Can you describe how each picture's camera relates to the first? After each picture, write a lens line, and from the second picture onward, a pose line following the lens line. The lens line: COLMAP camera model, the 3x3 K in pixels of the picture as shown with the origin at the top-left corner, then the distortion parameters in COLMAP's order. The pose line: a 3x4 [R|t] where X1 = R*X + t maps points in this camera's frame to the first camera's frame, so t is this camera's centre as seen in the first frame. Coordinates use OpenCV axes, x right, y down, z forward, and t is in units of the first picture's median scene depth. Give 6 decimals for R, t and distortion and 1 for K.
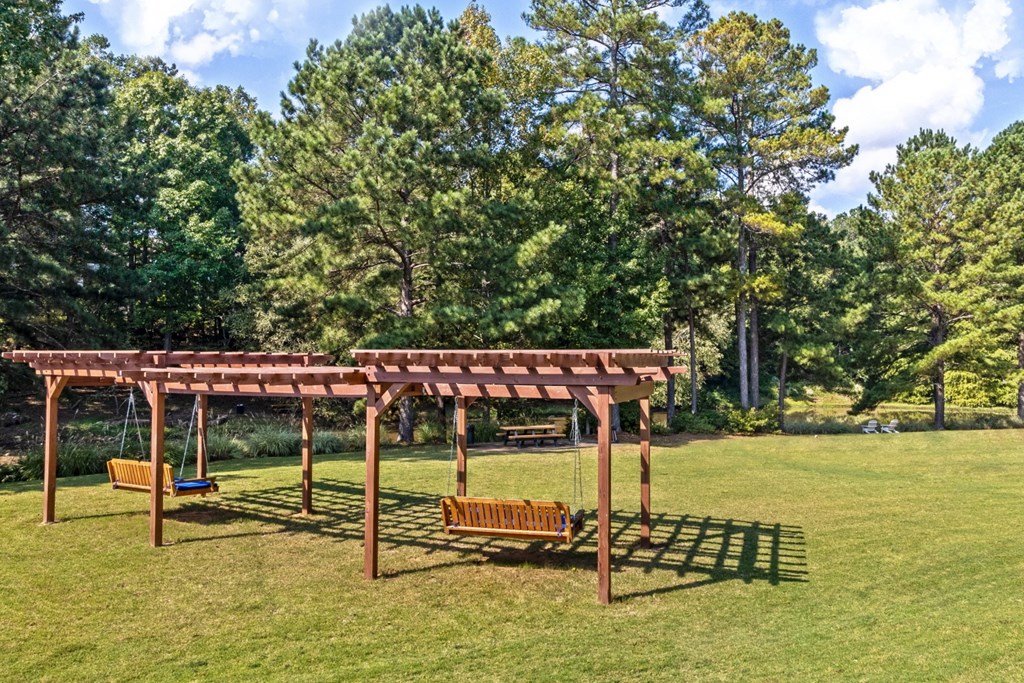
lens RADIAL K [[760.5, 0, 511.1], [0, 760.5, 338.2], [0, 0, 1]] dist [0.003937, 0.001054]
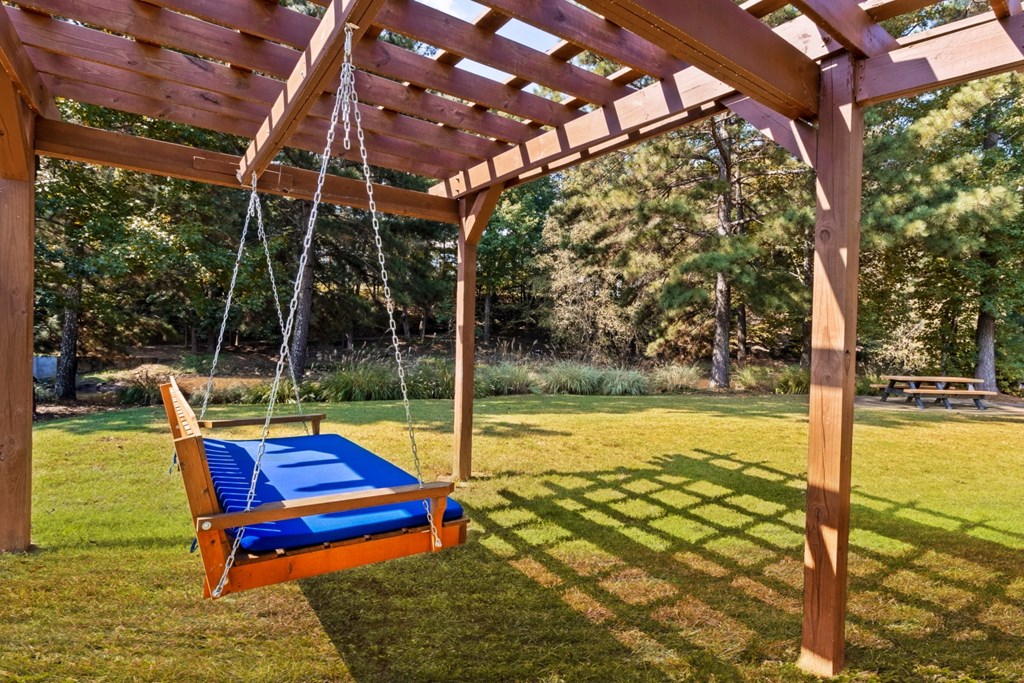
lens RADIAL K [[492.3, 0, 509.4], [0, 492.3, 340.4], [0, 0, 1]] dist [-0.001441, -0.000352]
pose [[0.921176, 0.029664, -0.388013, -0.150784], [-0.014440, 0.999009, 0.042092, 0.065743], [0.388877, -0.033171, 0.920692, 0.418288]]
